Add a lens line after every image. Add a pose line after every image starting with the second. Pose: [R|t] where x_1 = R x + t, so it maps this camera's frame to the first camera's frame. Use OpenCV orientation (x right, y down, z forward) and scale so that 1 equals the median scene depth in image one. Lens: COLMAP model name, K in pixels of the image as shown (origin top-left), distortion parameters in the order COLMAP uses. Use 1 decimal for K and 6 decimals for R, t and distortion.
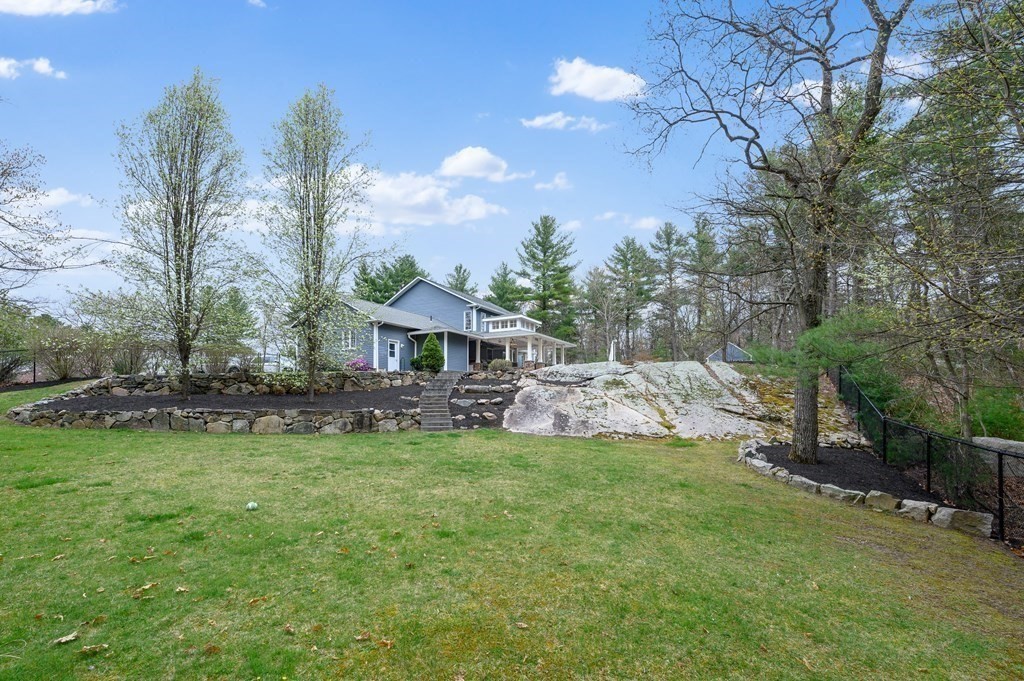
lens RADIAL K [[407.6, 0, 511.9], [0, 407.6, 339.5], [0, 0, 1]] dist [-0.001670, 0.000066]
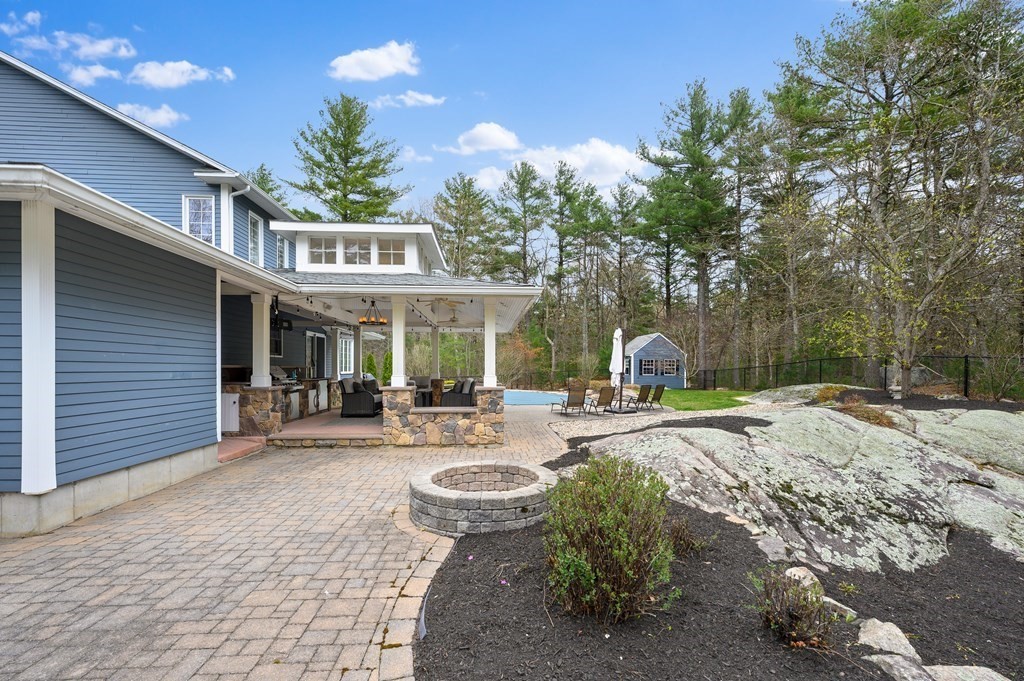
lens RADIAL K [[407.6, 0, 506.4], [0, 407.6, 366.7], [0, 0, 1]] dist [-0.001670, 0.000066]
pose [[0.841168, 0.011407, 0.540654, -0.078478], [-0.084137, 0.990363, 0.110008, 0.004647], [-0.534189, -0.138024, 0.834021, 0.606947]]
